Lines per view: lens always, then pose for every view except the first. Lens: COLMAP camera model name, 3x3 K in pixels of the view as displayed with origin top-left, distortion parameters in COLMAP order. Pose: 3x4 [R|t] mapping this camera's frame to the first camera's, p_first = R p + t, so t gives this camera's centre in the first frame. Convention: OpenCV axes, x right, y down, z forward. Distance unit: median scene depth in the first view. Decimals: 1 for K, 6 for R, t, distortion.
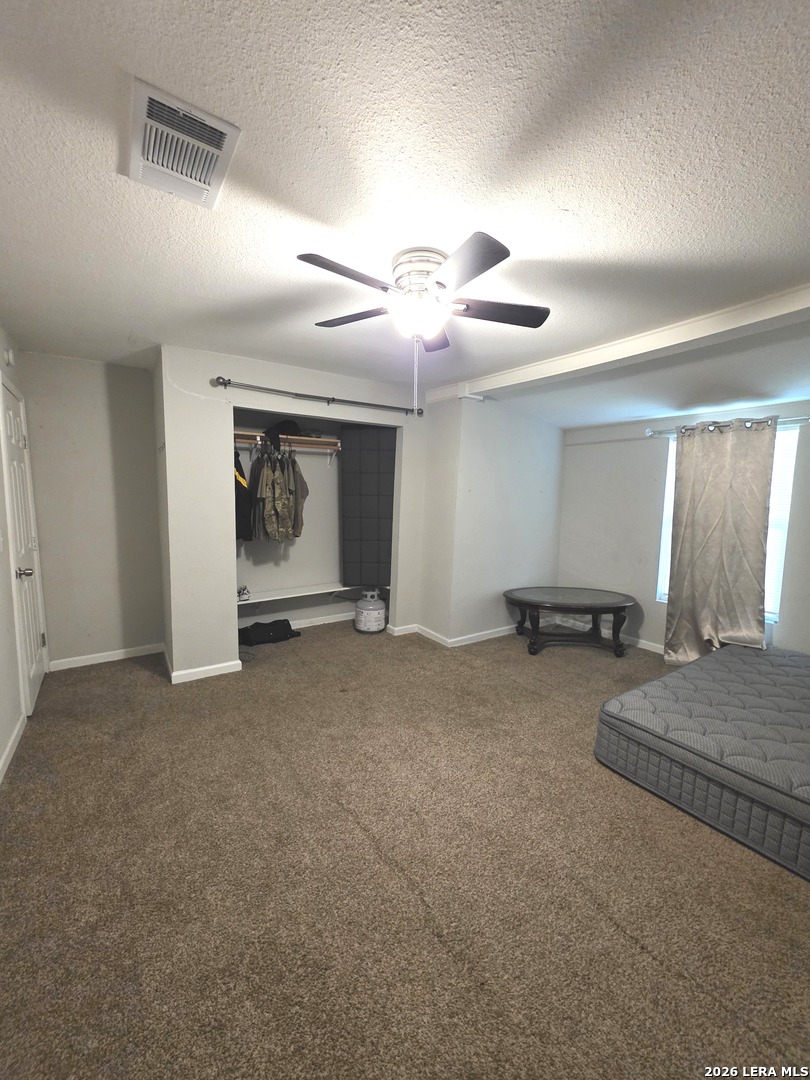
lens RADIAL K [[429.2, 0, 405.0], [0, 429.2, 540.0], [0, 0, 1]] dist [0.003249, -0.000218]
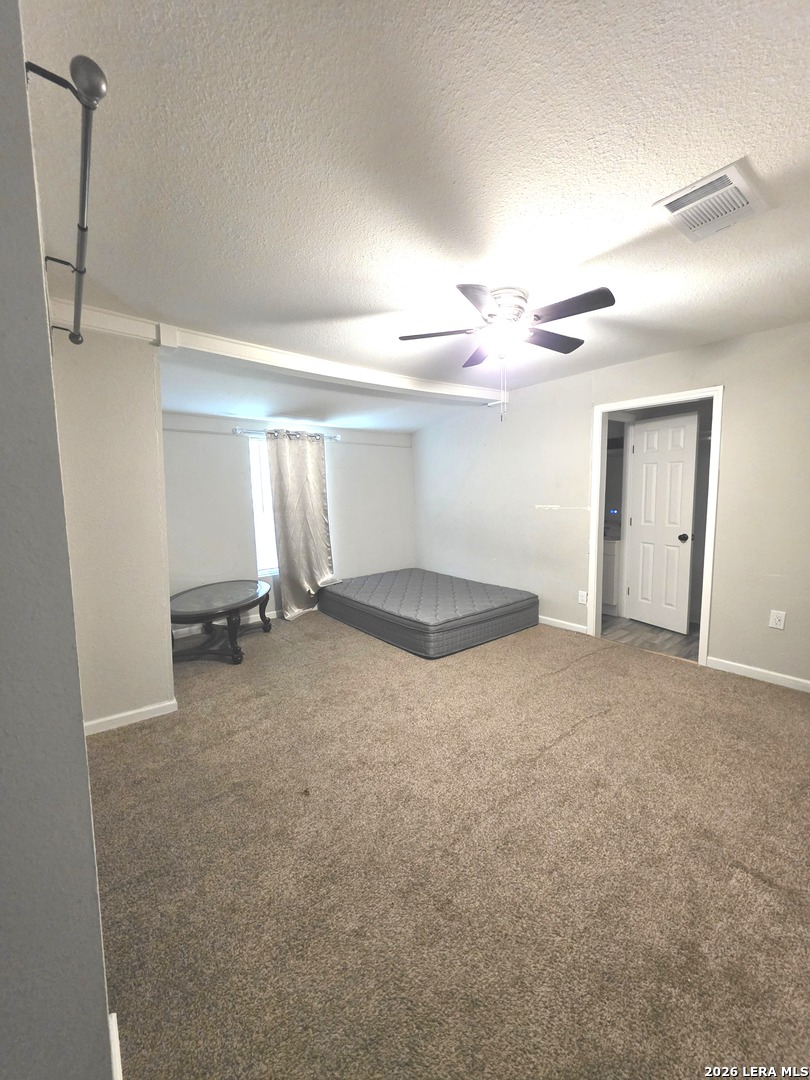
lens RADIAL K [[430.6, 0, 405.0], [0, 430.6, 540.0], [0, 0, 1]] dist [0.007402, -0.000211]
pose [[-0.071729, -0.130097, 0.988903, -0.716624], [0.114945, 0.983773, 0.137760, -0.089873], [-0.990779, 0.123551, -0.055611, 0.812390]]
